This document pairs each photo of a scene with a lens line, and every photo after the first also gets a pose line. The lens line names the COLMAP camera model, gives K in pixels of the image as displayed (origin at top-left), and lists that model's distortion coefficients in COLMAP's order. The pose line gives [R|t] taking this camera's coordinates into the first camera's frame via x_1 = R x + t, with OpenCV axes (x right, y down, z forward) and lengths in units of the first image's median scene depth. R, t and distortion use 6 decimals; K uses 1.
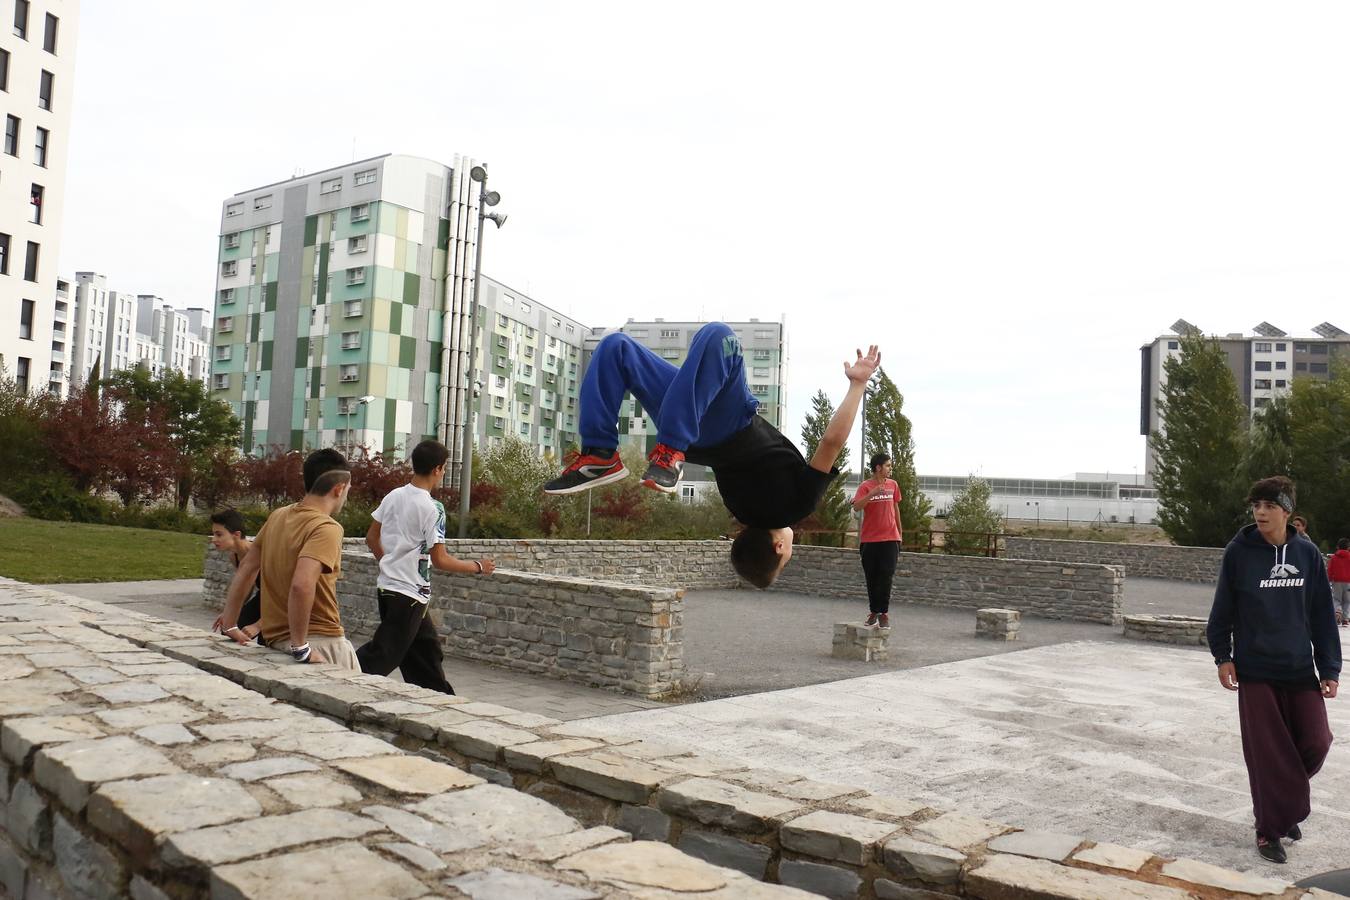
lens RADIAL K [[1096.4, 0, 676.3], [0, 1096.4, 458.3], [0, 0, 1]] dist [-0.188577, 0.158847]
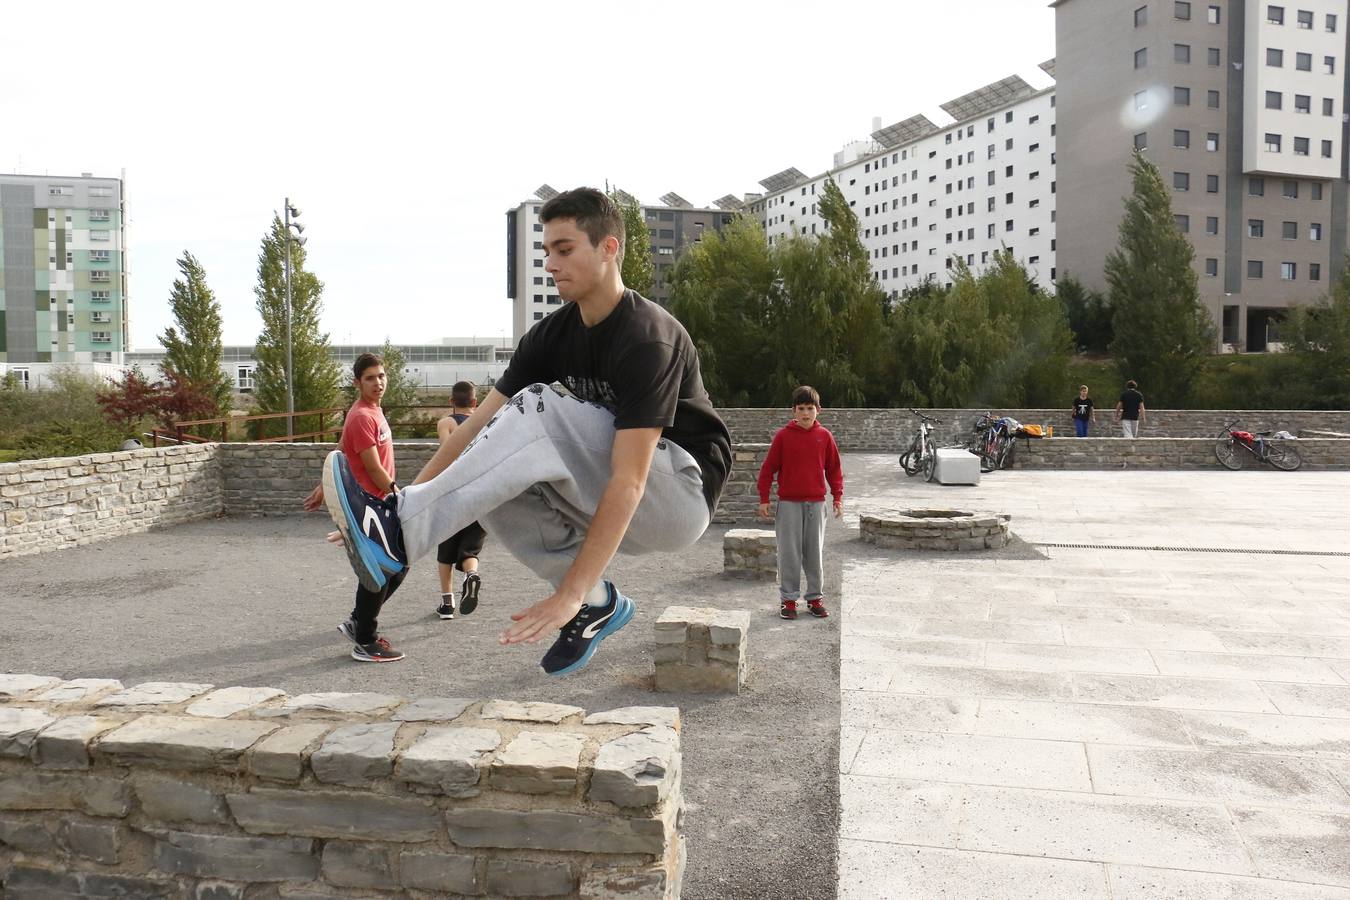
lens RADIAL K [[1096.4, 0, 676.3], [0, 1096.4, 458.3], [0, 0, 1]] dist [-0.188577, 0.158847]
pose [[0.835540, -0.084963, 0.542820, -0.010775], [0.018708, 0.991798, 0.126442, 0.001938], [-0.549110, -0.095492, 0.830276, 0.062366]]
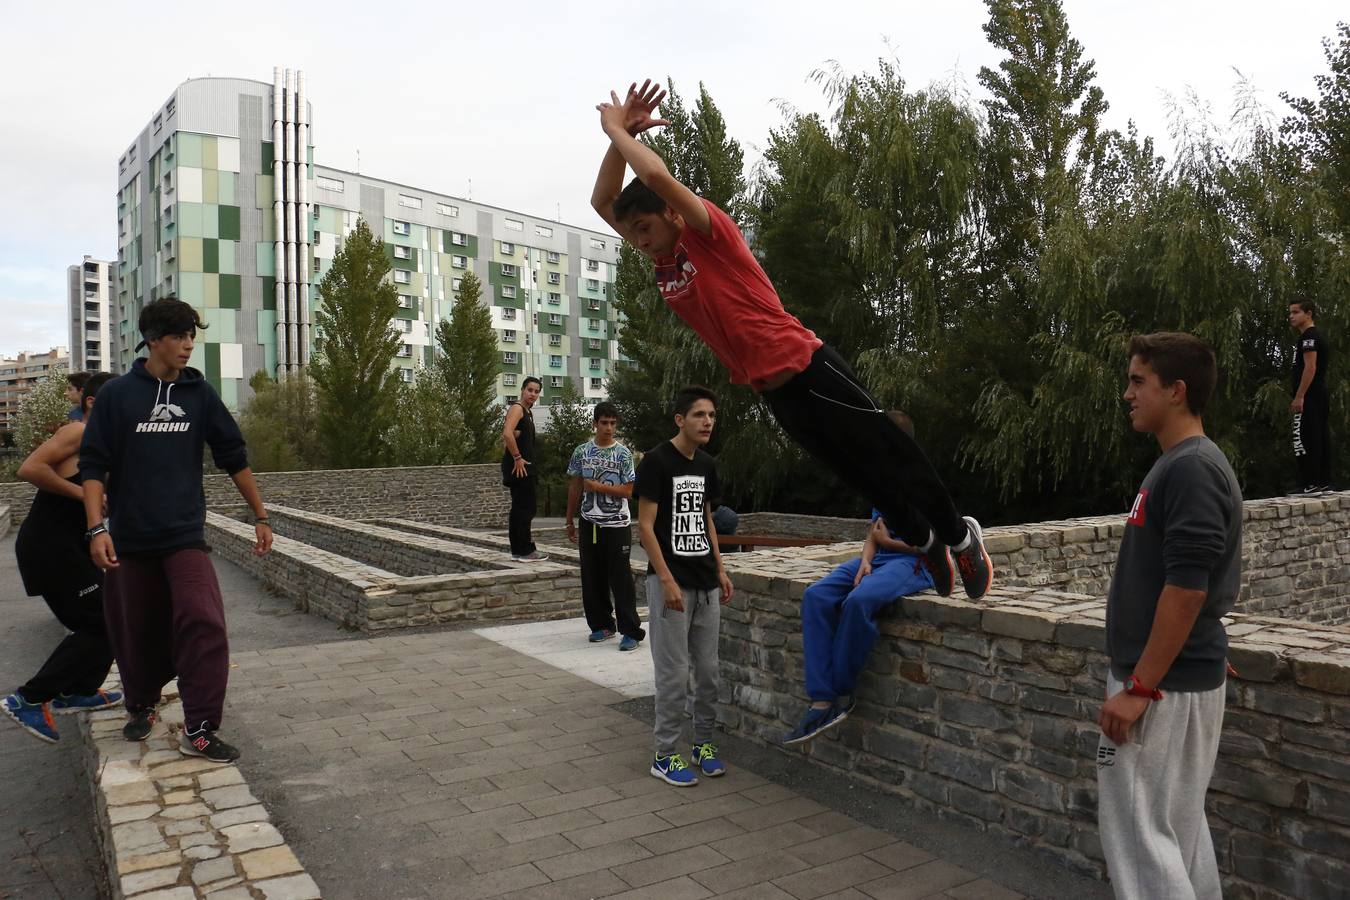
lens RADIAL K [[1096.4, 0, 676.3], [0, 1096.4, 458.3], [0, 0, 1]] dist [-0.188577, 0.158847]
pose [[0.956592, -0.065284, -0.284025, 0.359164], [0.081654, 0.995591, 0.046169, 0.033093], [0.279758, -0.067357, 0.957705, 0.223354]]
